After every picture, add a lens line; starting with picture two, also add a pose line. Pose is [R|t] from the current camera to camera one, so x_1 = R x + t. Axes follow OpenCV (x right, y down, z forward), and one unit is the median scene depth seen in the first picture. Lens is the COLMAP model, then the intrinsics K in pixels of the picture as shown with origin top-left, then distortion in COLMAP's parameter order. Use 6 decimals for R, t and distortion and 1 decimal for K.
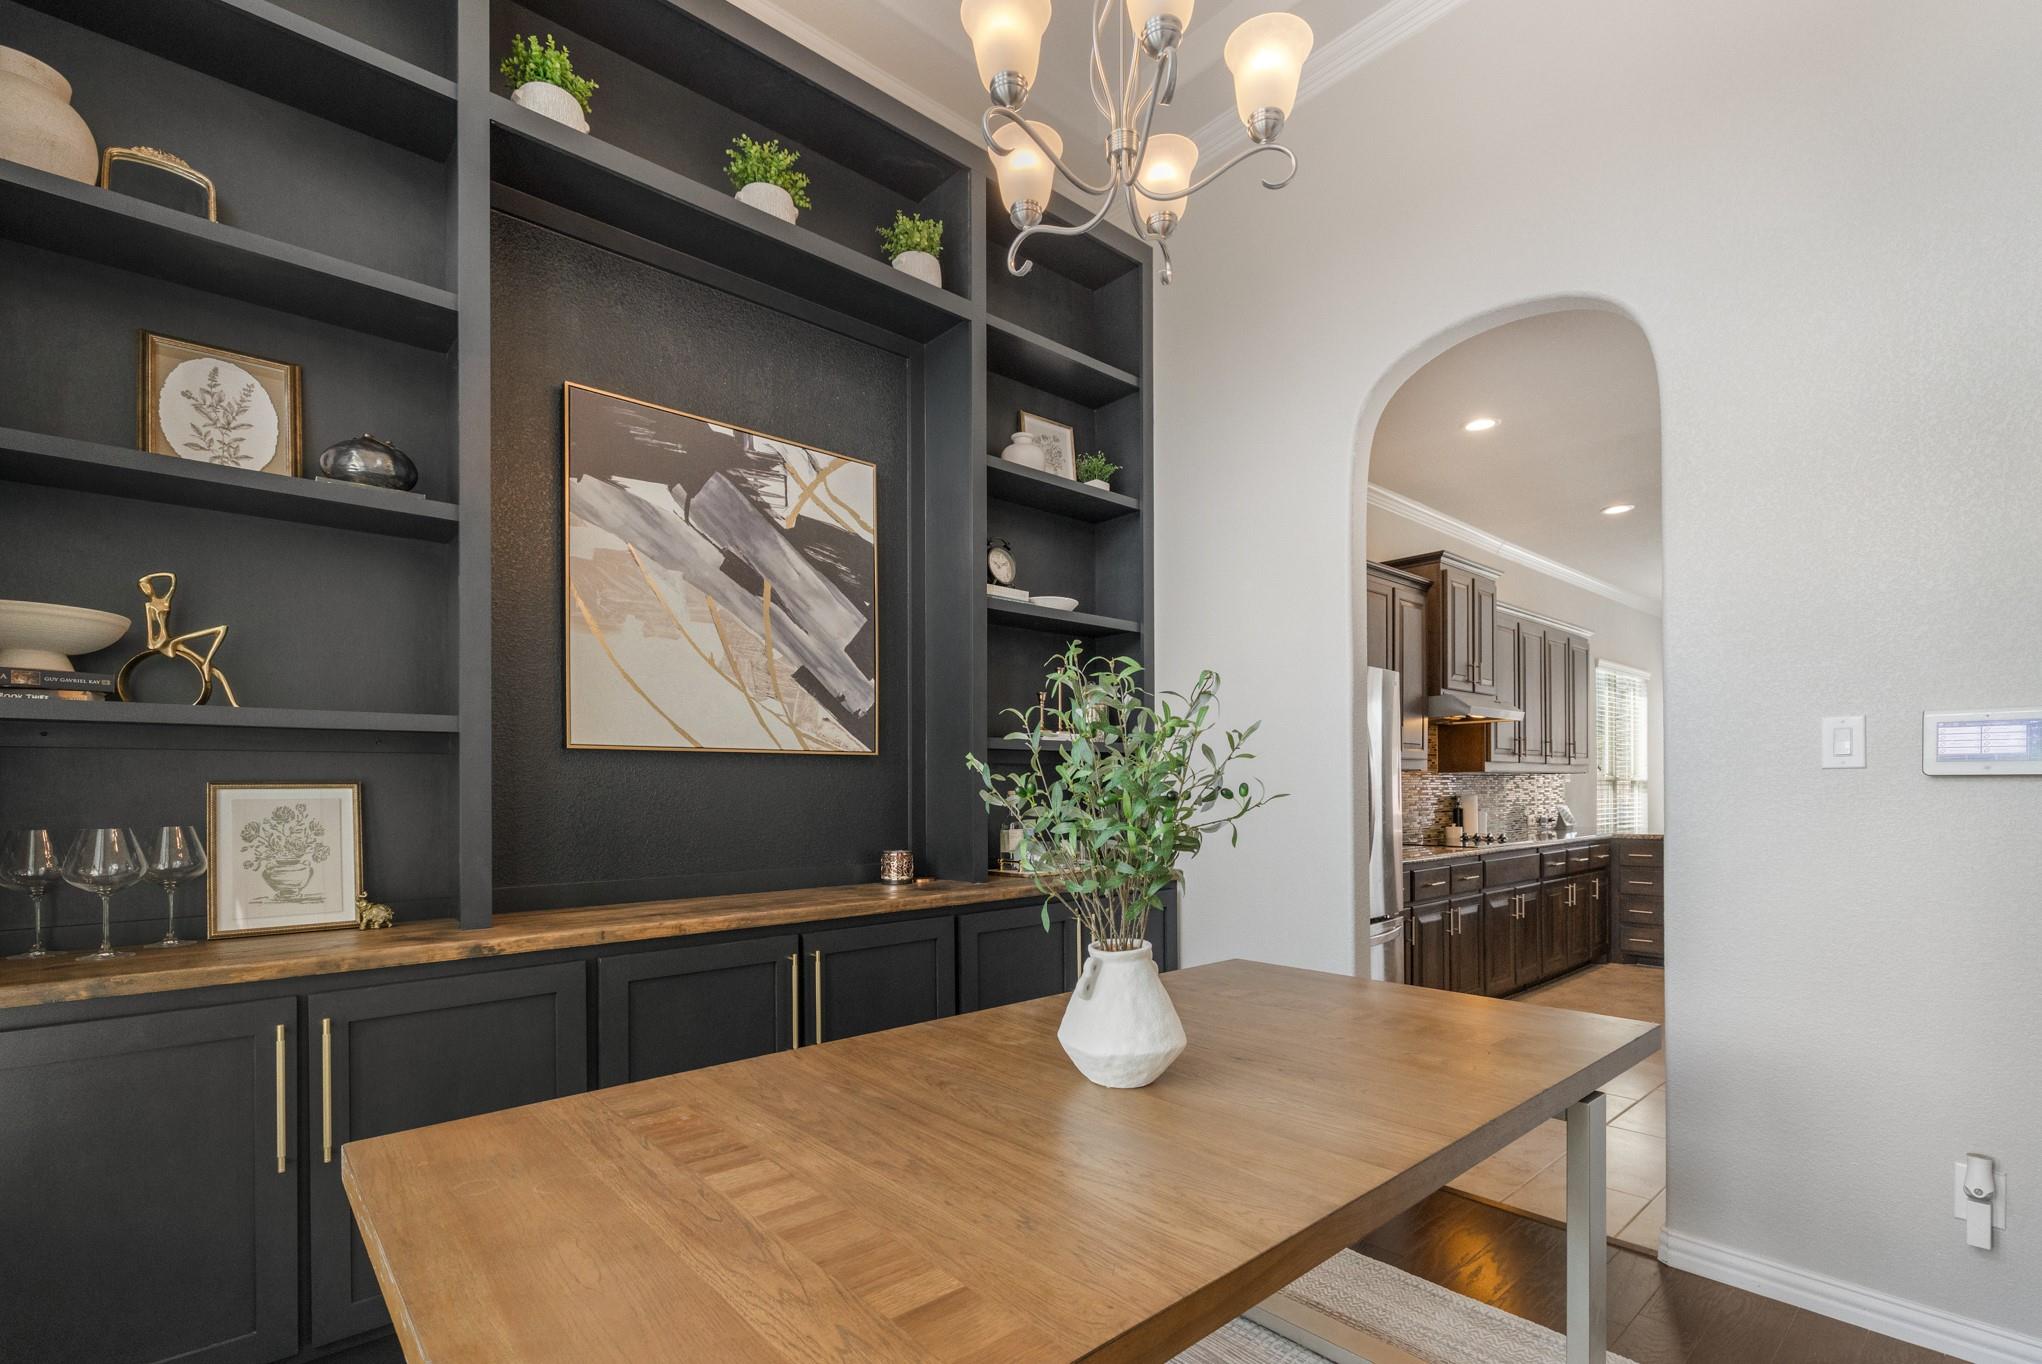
lens RADIAL K [[918.1, 0, 1033.0], [0, 918.1, 794.8], [0, 0, 1]] dist [-0.000321, 0.001319]
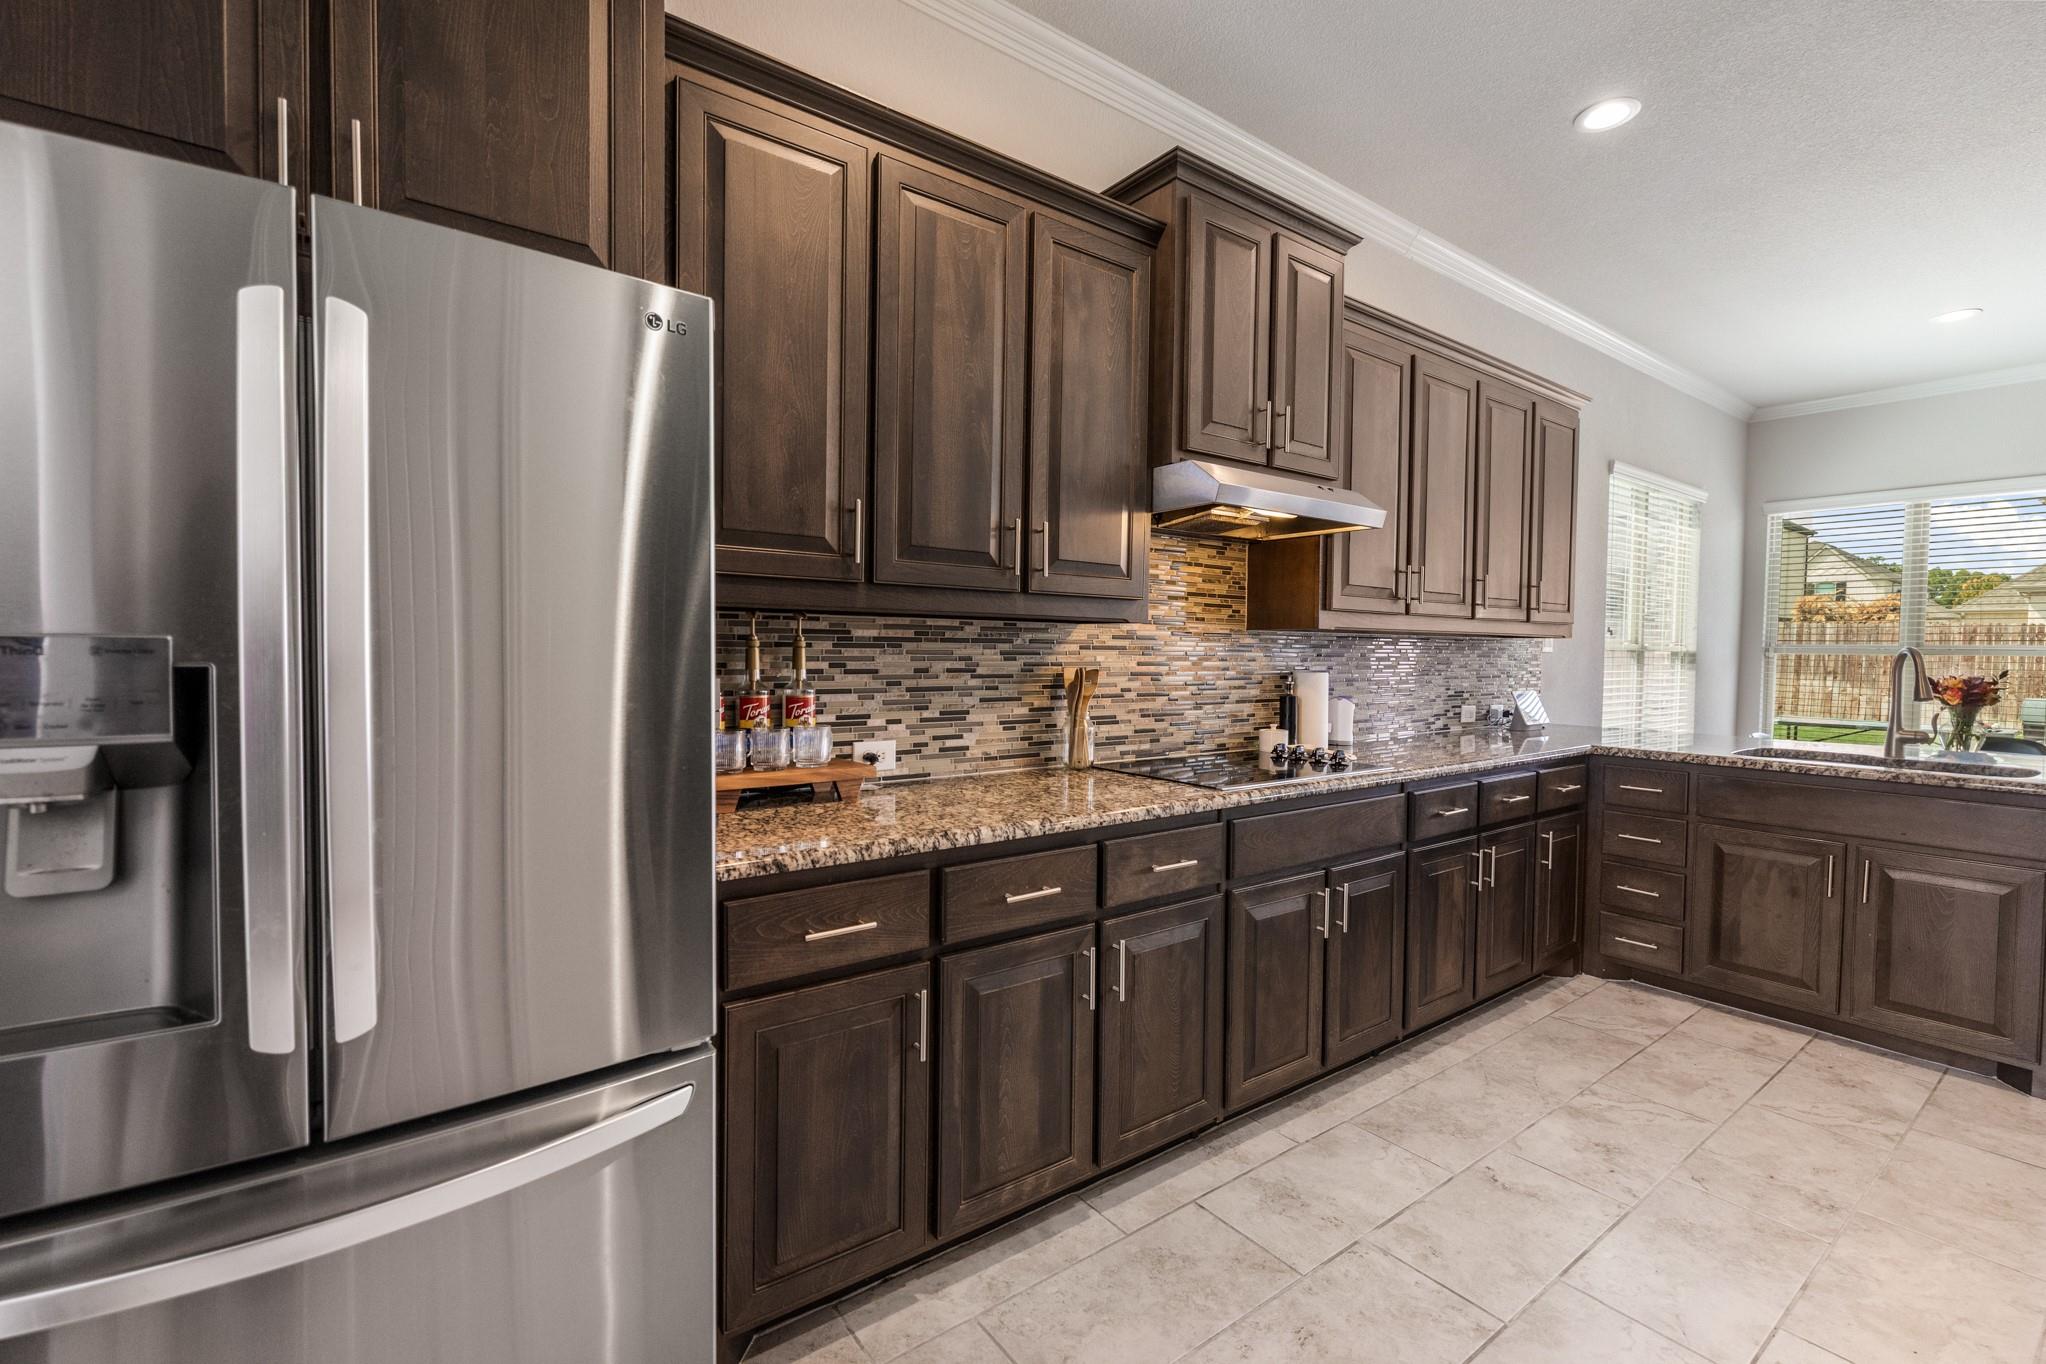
lens RADIAL K [[882.6, 0, 1011.5], [0, 882.6, 680.0], [0, 0, 1]] dist [-0.002691, 0.000605]
pose [[0.994814, 0.022864, -0.099113, 0.364964], [-0.019851, 0.999313, 0.031285, -0.008270], [0.099760, -0.029155, 0.994584, 0.476848]]
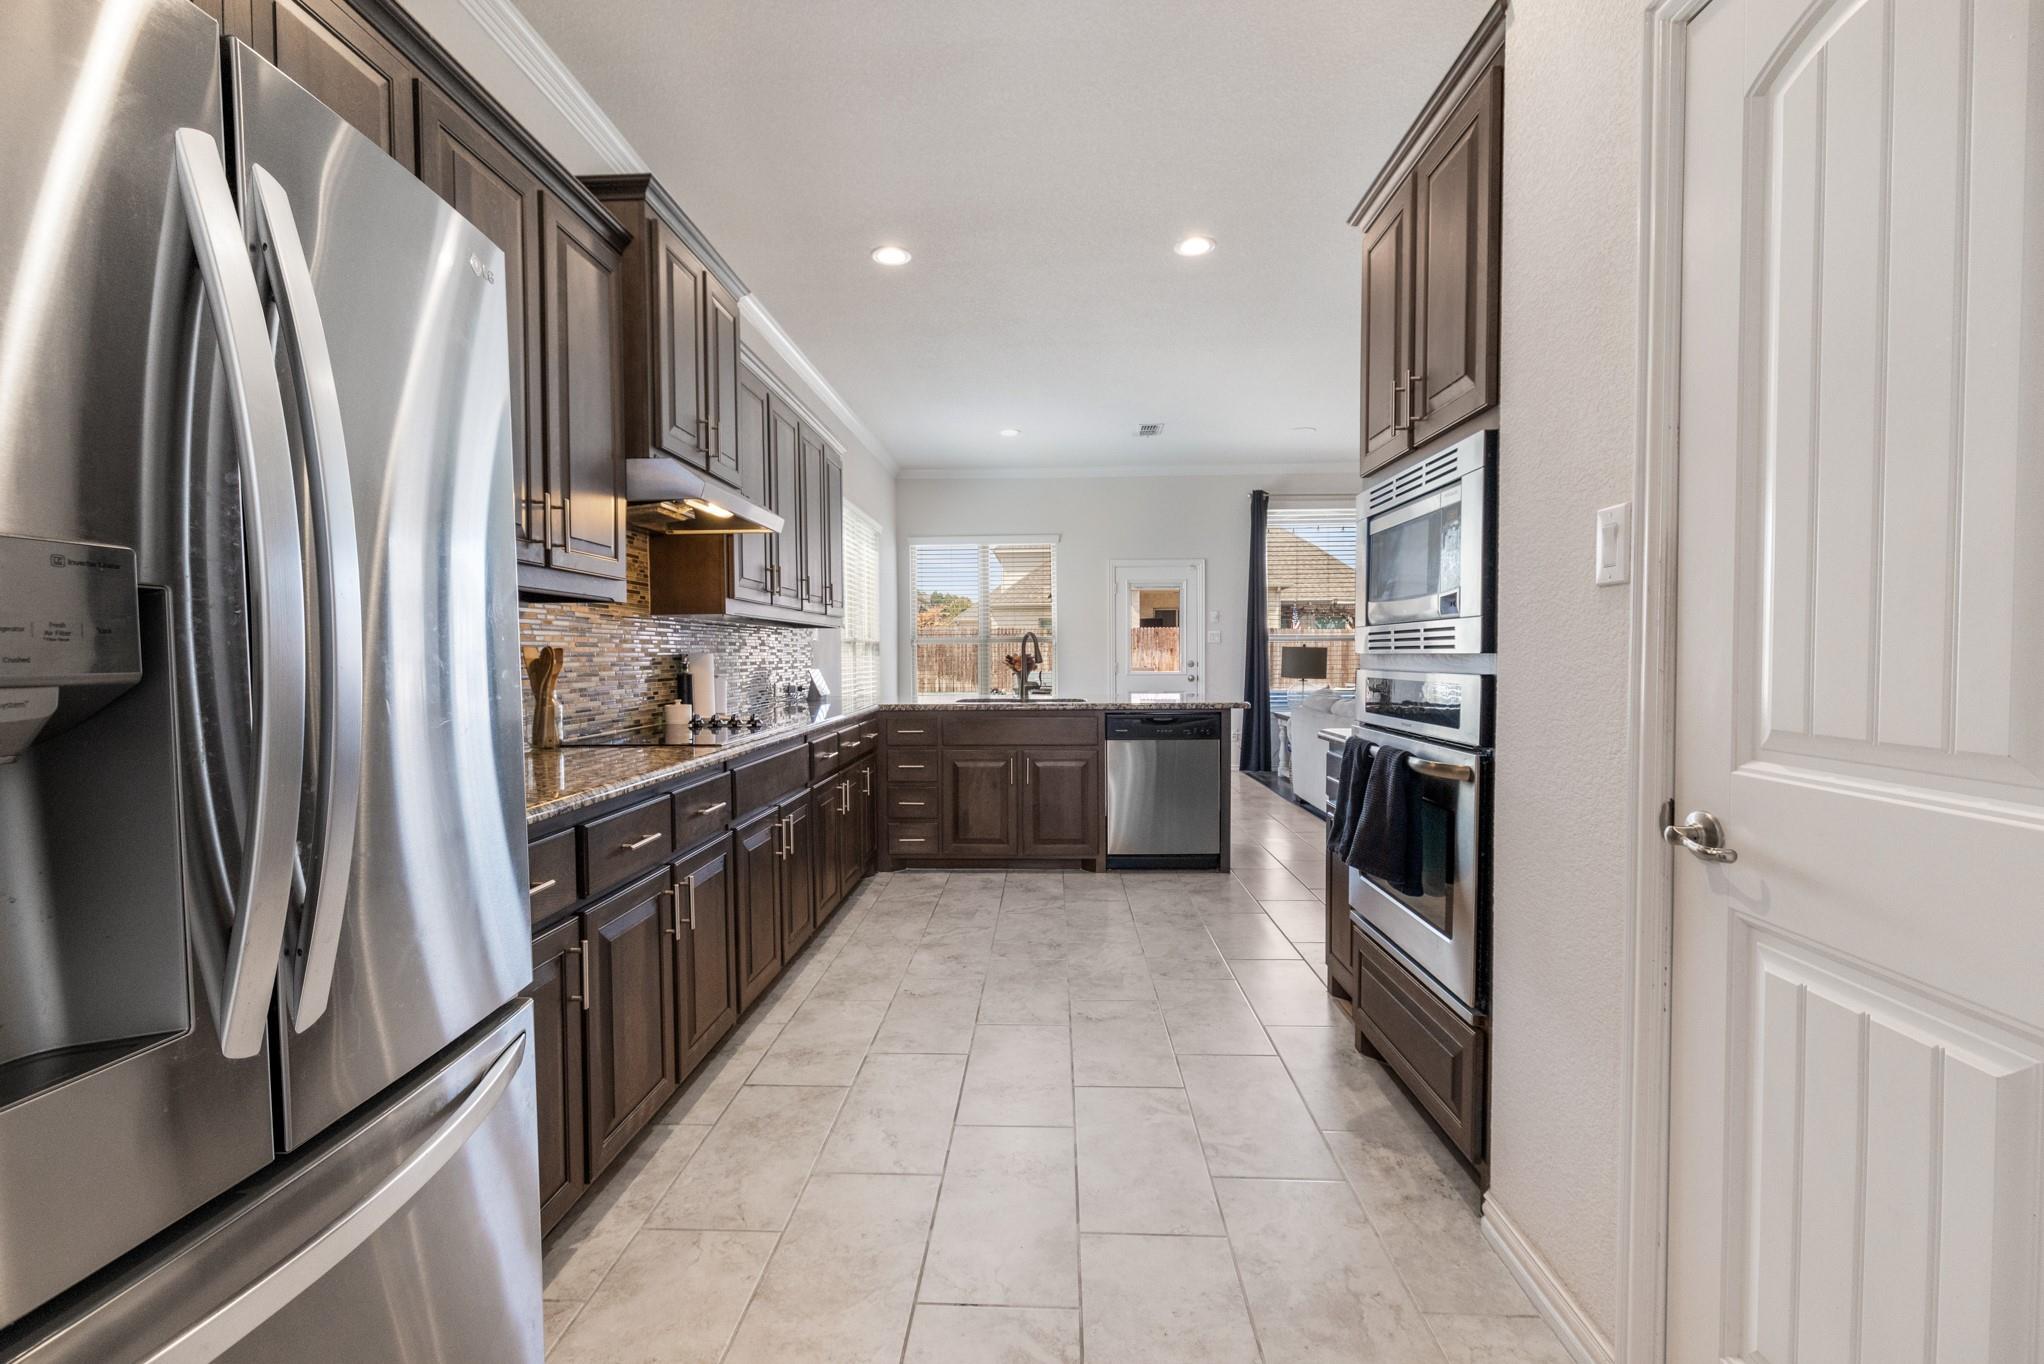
lens RADIAL K [[881.8, 0, 1006.9], [0, 881.8, 684.8], [0, 0, 1]] dist [-0.002691, 0.000605]
pose [[0.706567, -0.022243, 0.707296, 0.204942], [0.005642, 0.999651, 0.025801, 0.007903], [-0.707623, -0.014239, 0.706446, 0.445196]]
